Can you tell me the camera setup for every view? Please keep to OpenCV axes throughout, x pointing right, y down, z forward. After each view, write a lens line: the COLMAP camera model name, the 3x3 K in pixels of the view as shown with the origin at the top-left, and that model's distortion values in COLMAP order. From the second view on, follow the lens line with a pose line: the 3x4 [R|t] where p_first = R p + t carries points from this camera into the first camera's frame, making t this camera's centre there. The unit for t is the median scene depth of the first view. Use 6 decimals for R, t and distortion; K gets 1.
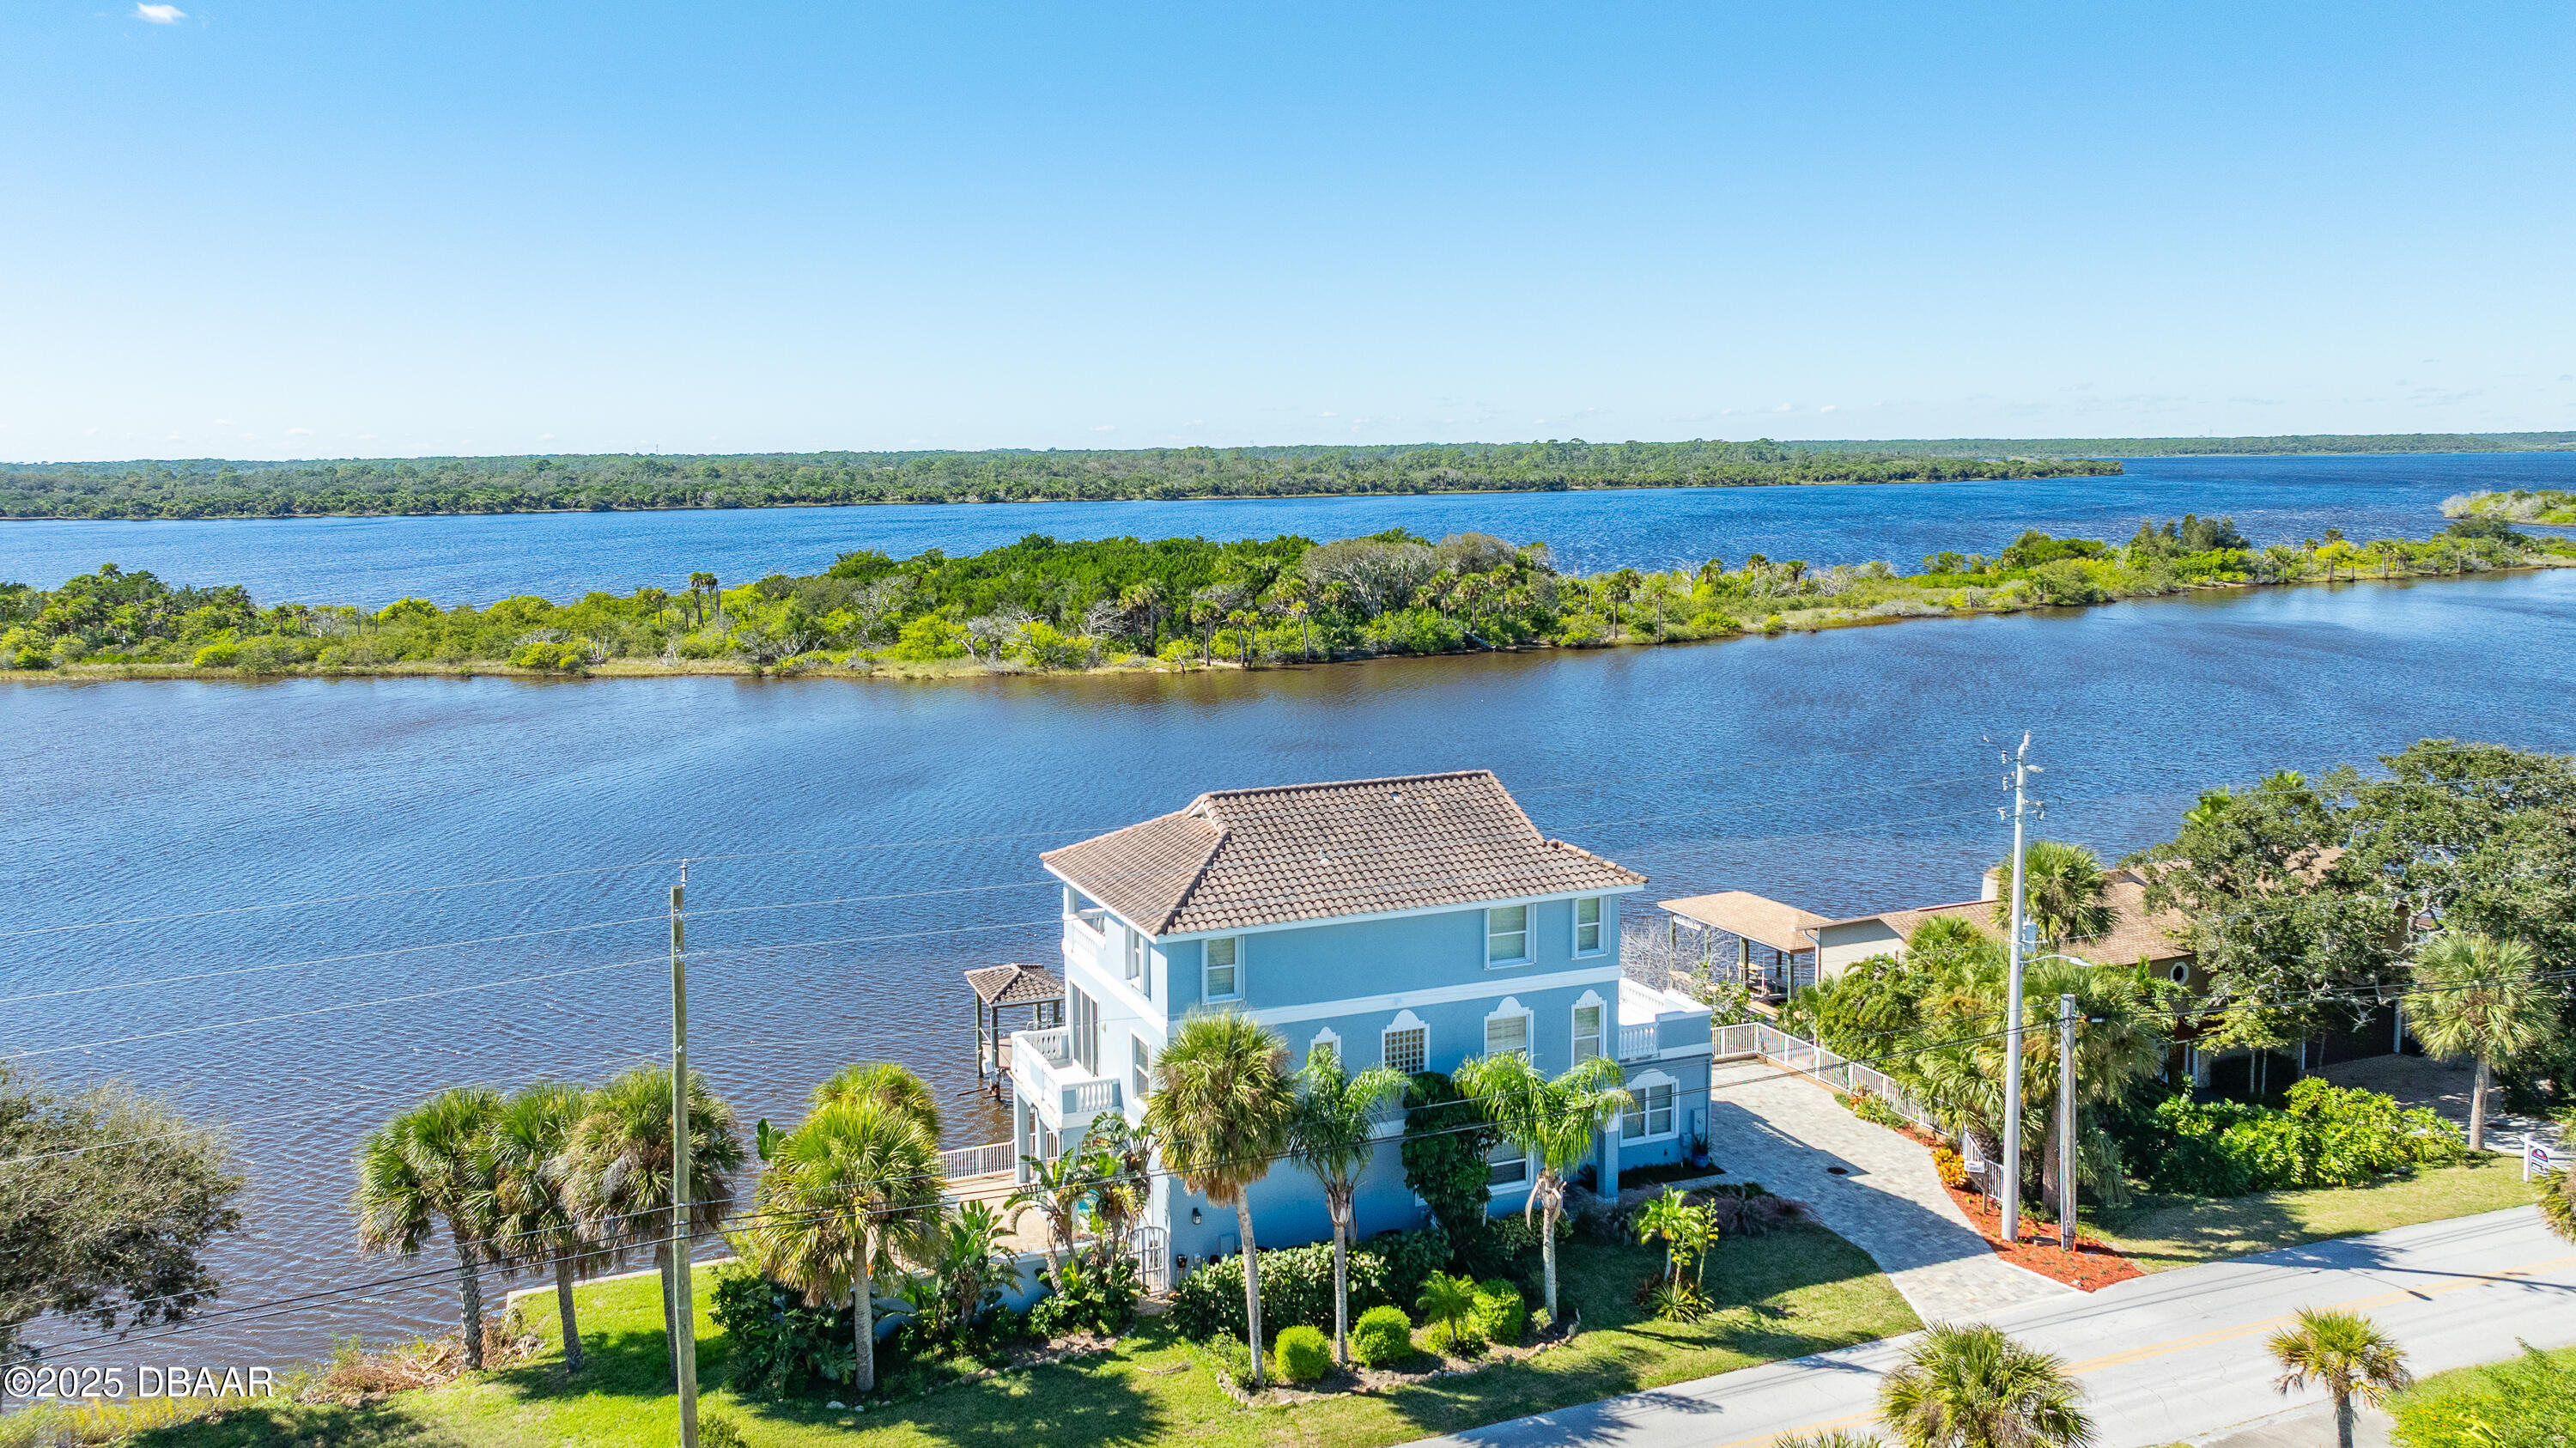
lens RADIAL K [[1918.1, 0, 1288.0], [0, 1918.1, 724.0], [0, 0, 1]] dist [0.006263, 0.001578]
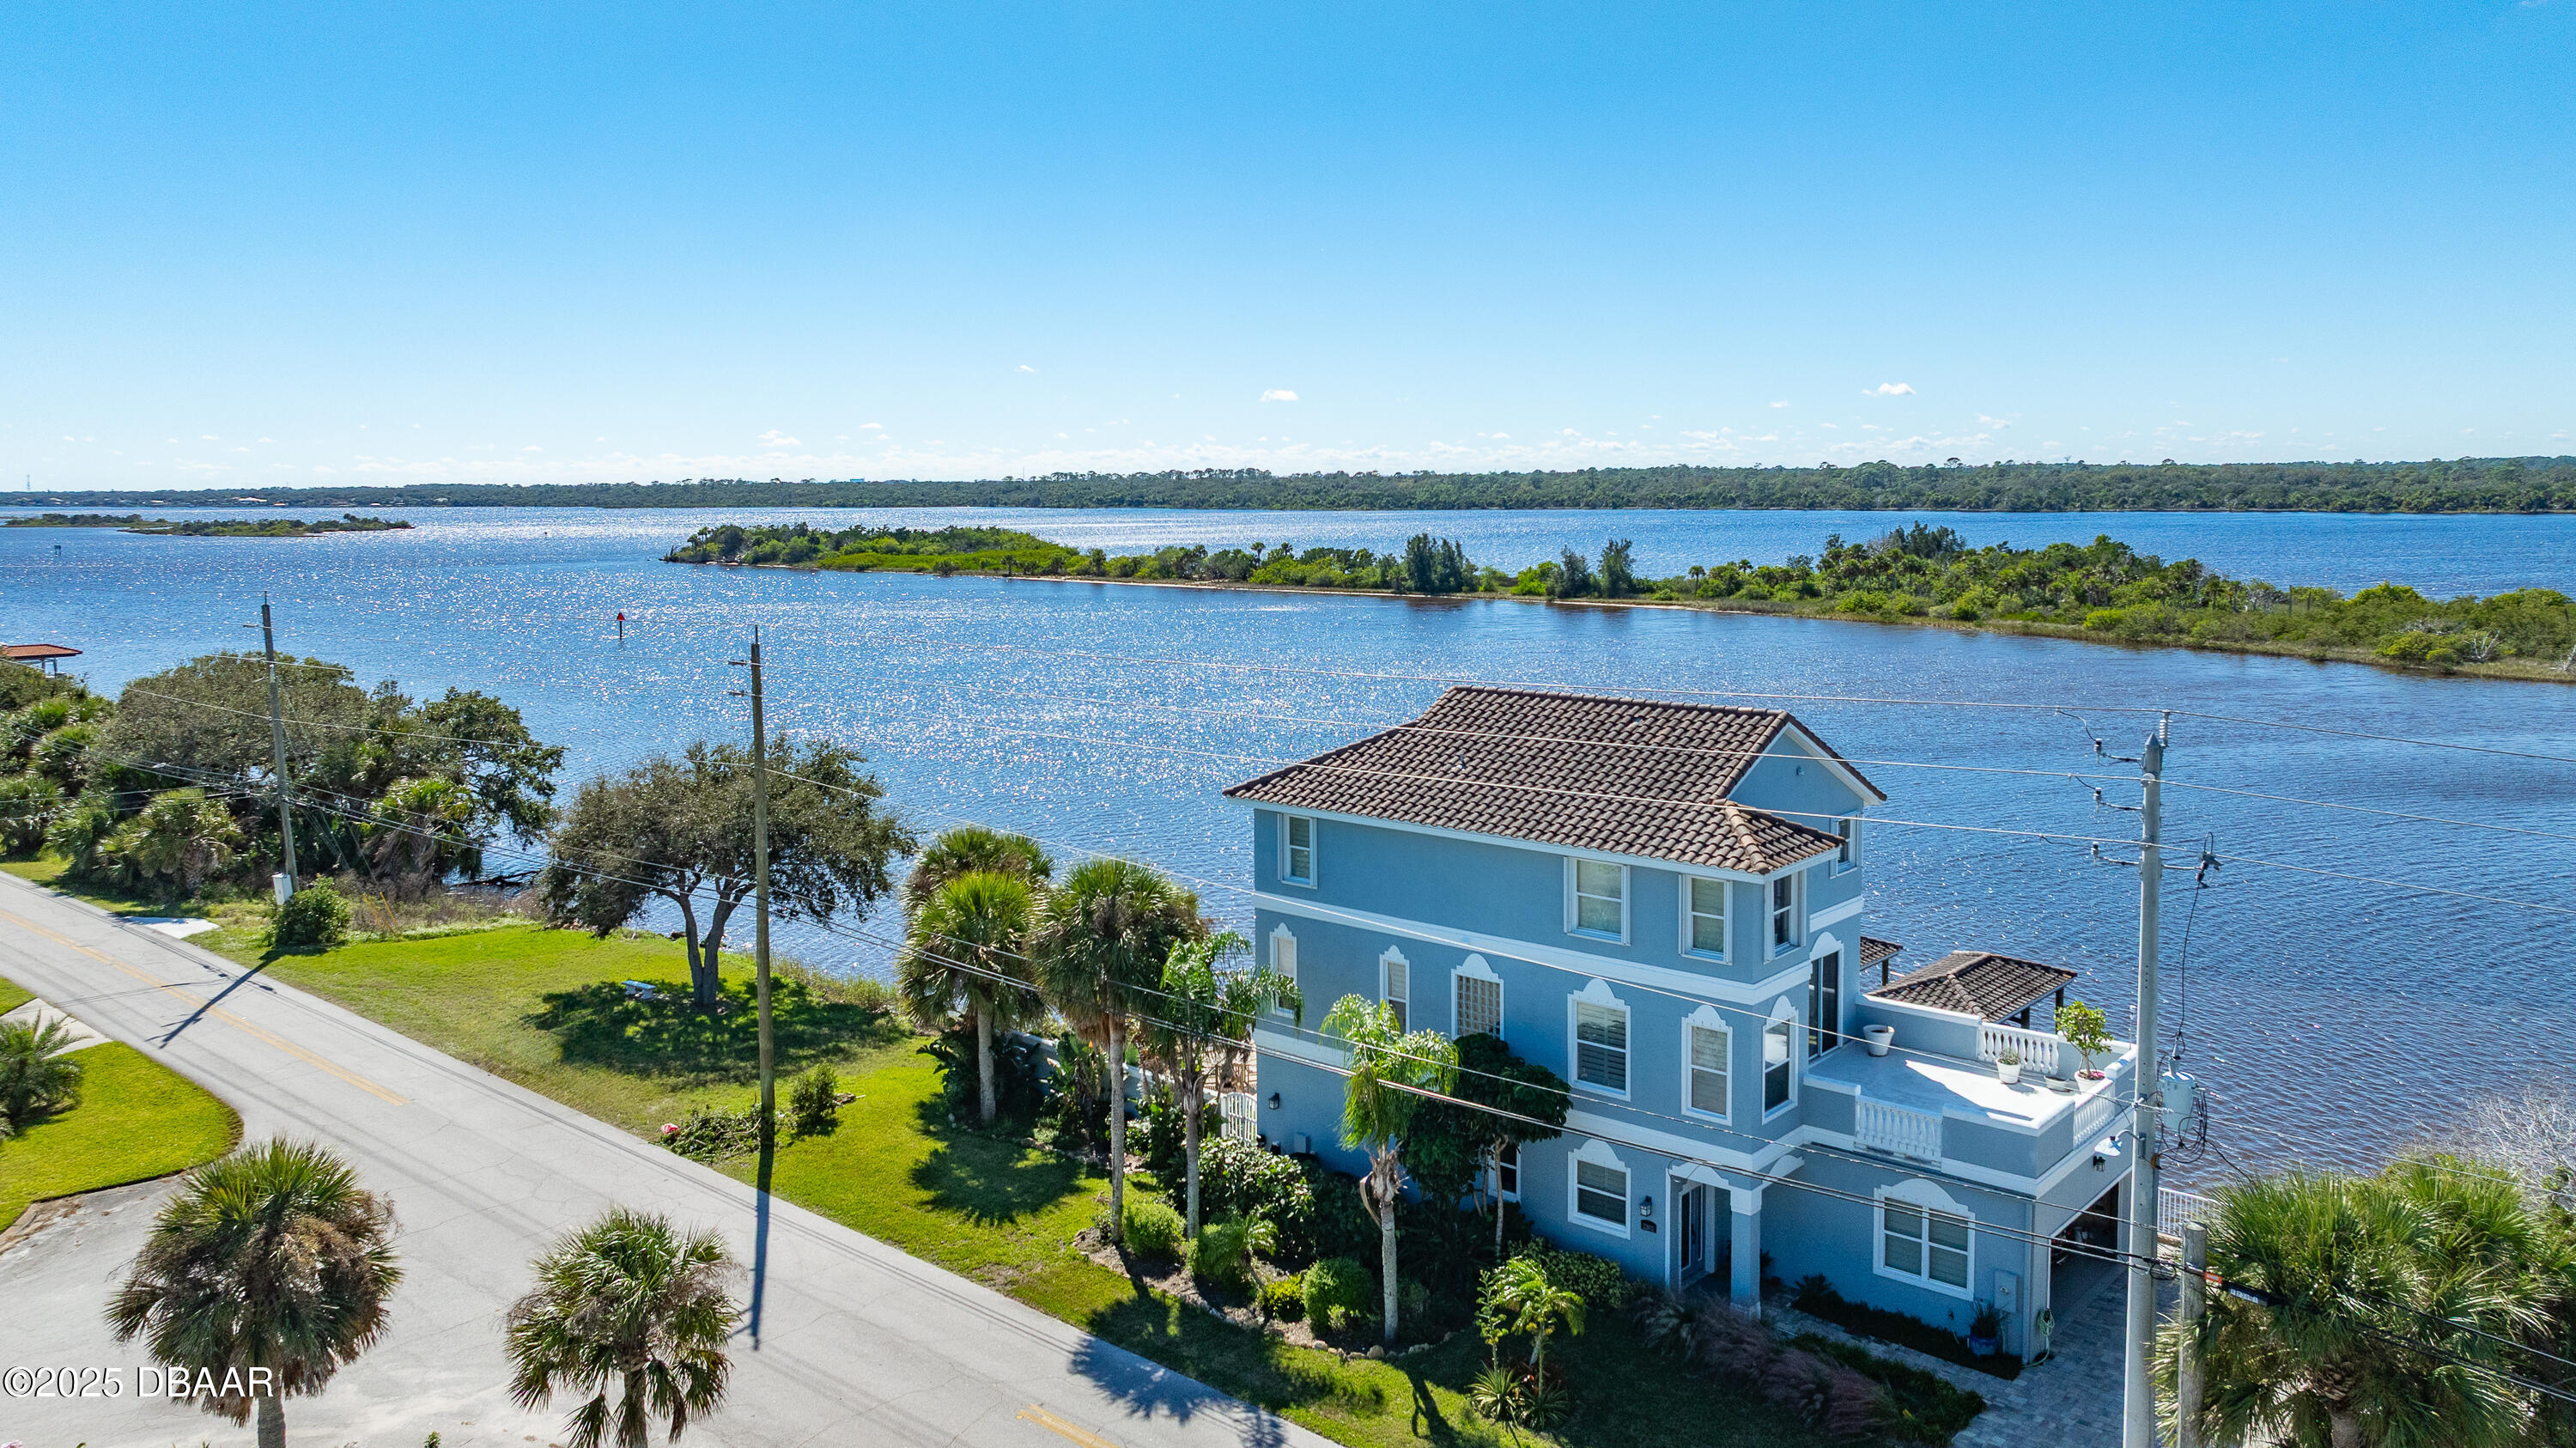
lens RADIAL K [[1918.1, 0, 1288.0], [0, 1918.1, 724.0], [0, 0, 1]] dist [0.006263, 0.001578]
pose [[0.428209, 0.118143, -0.895924, 0.824325], [-0.121530, 0.989940, 0.072455, -0.003348], [0.895471, 0.077855, 0.438259, 0.581689]]
